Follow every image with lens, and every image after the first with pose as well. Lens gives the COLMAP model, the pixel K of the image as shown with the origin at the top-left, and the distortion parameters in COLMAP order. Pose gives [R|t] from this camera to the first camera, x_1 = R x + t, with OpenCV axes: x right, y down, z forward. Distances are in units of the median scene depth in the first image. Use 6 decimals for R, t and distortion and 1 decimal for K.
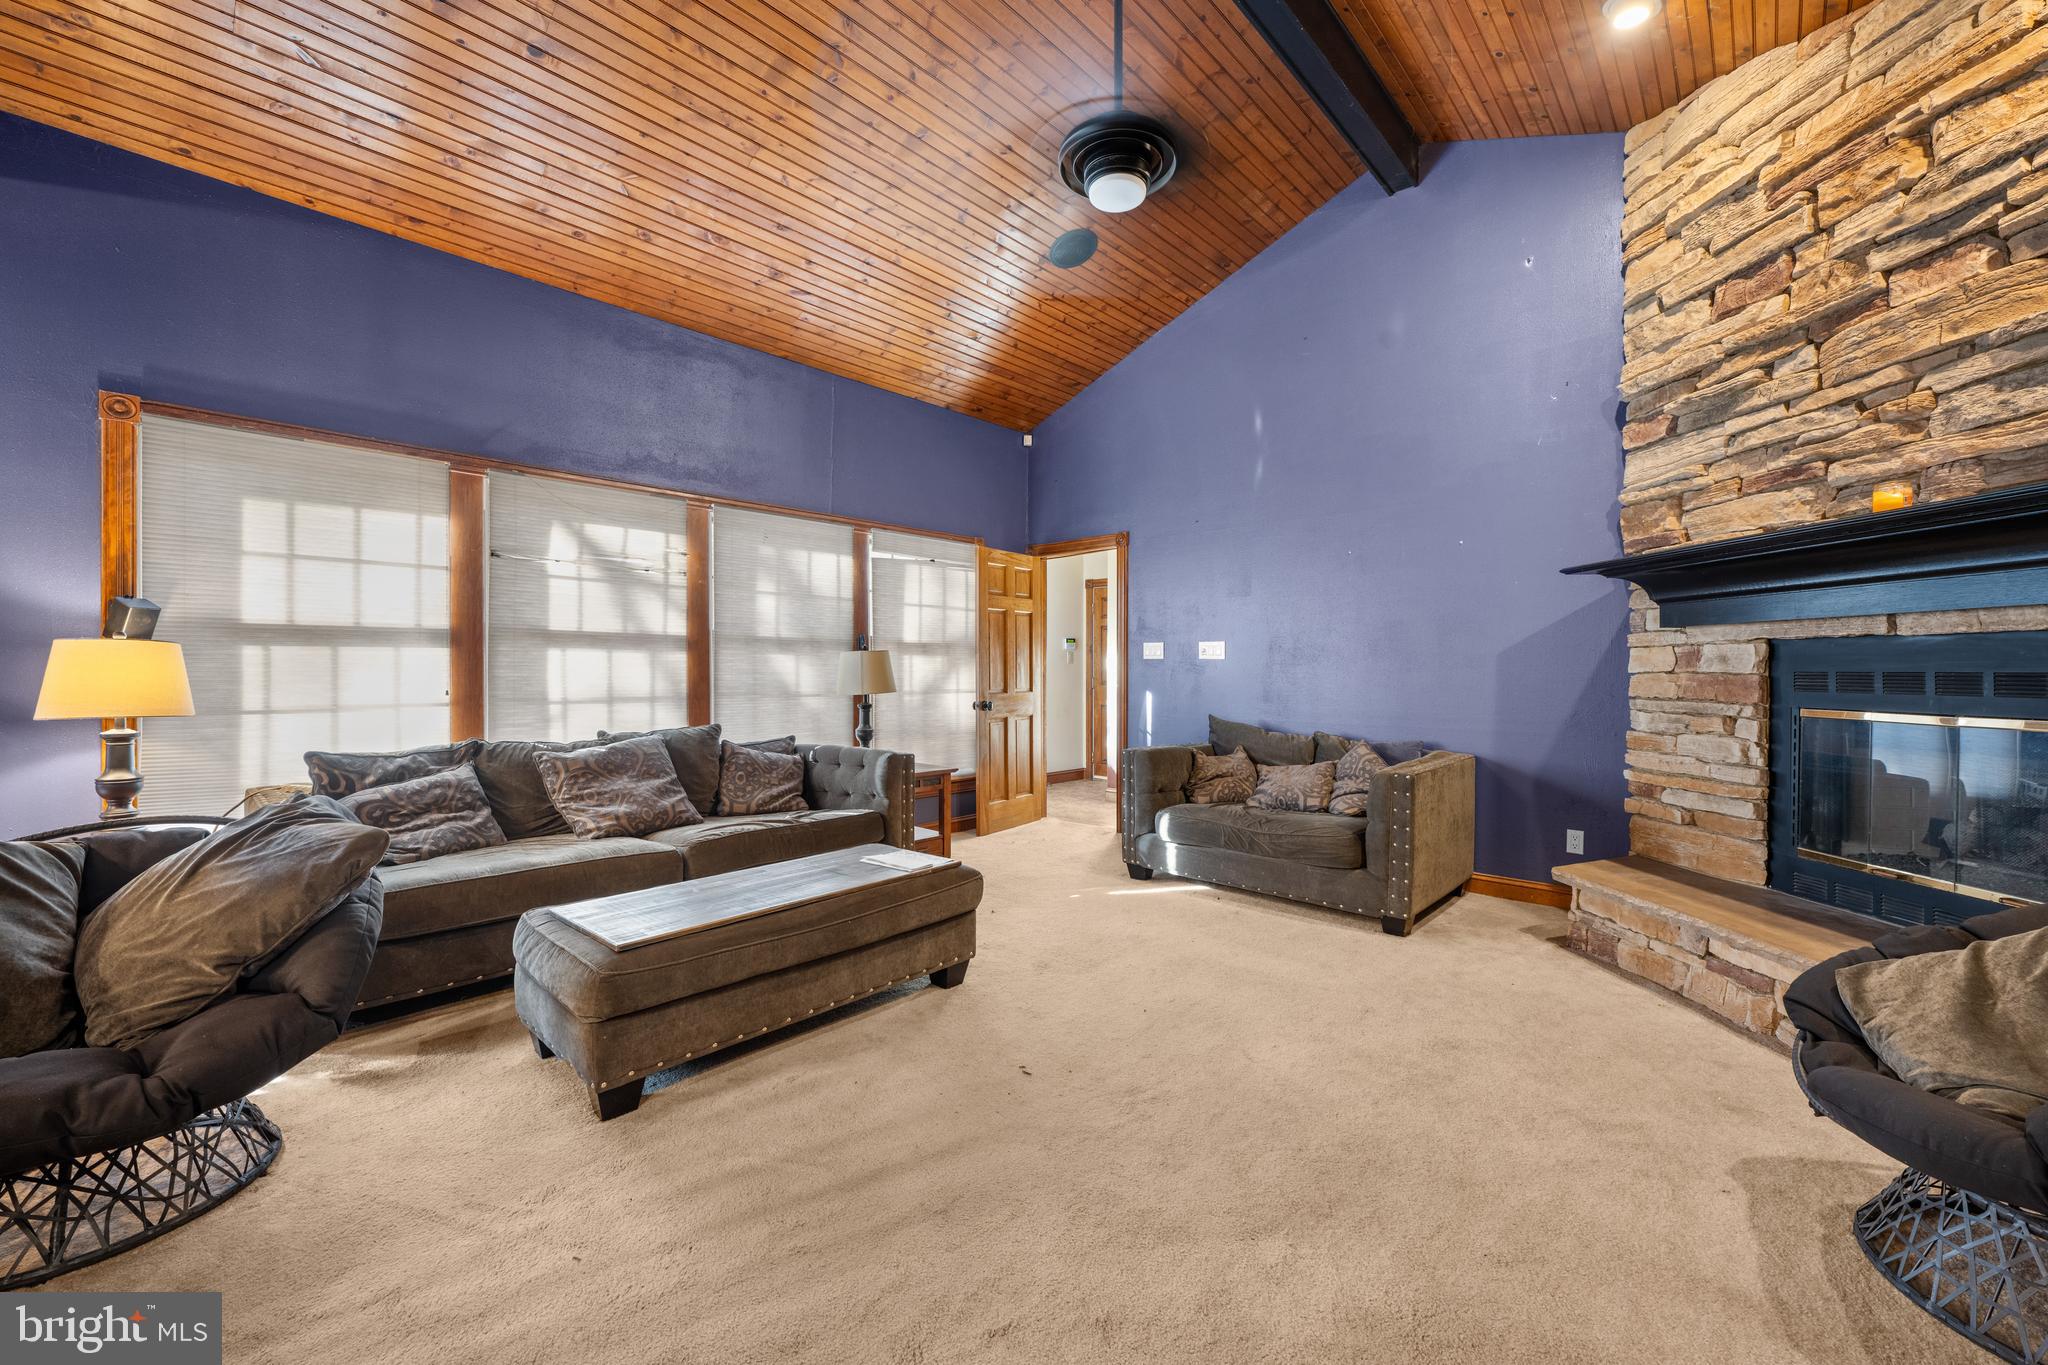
lens RADIAL K [[821.4, 0, 1024.0], [0, 821.4, 682.5], [0, 0, 1]] dist [-0.000174, -0.000048]
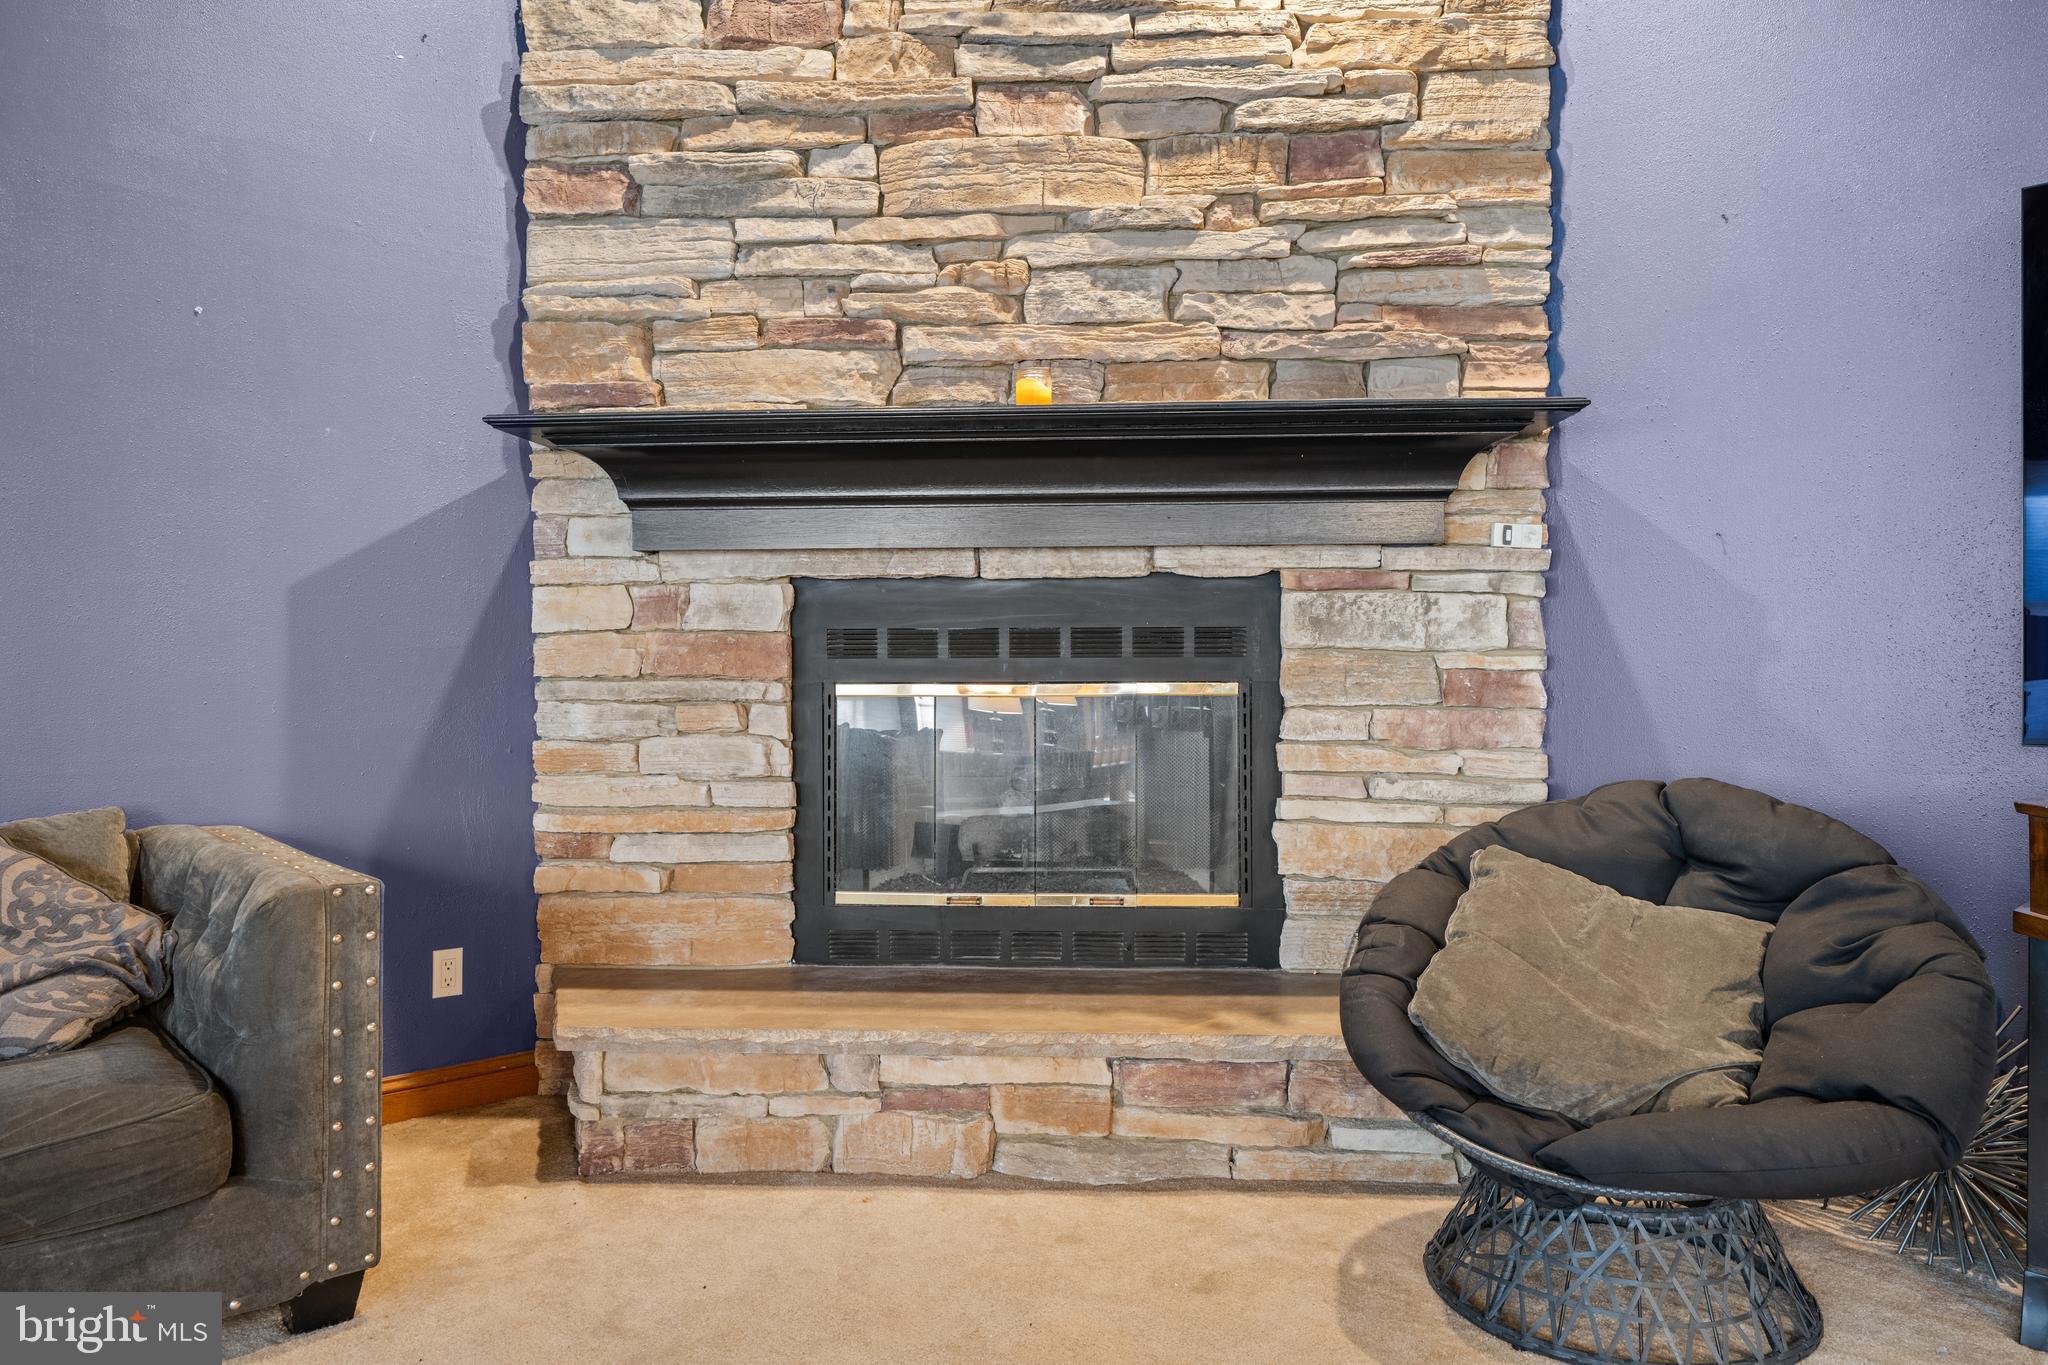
lens RADIAL K [[1371.5, 0, 1024.0], [0, 1371.5, 682.5], [0, 0, 1]] dist [-0.005606, 0.000365]
pose [[0.094986, -0.015607, 0.995356, -0.152337], [0.020070, 0.999704, 0.013760, 0.018278], [-0.995276, 0.018670, 0.095271, 0.736200]]
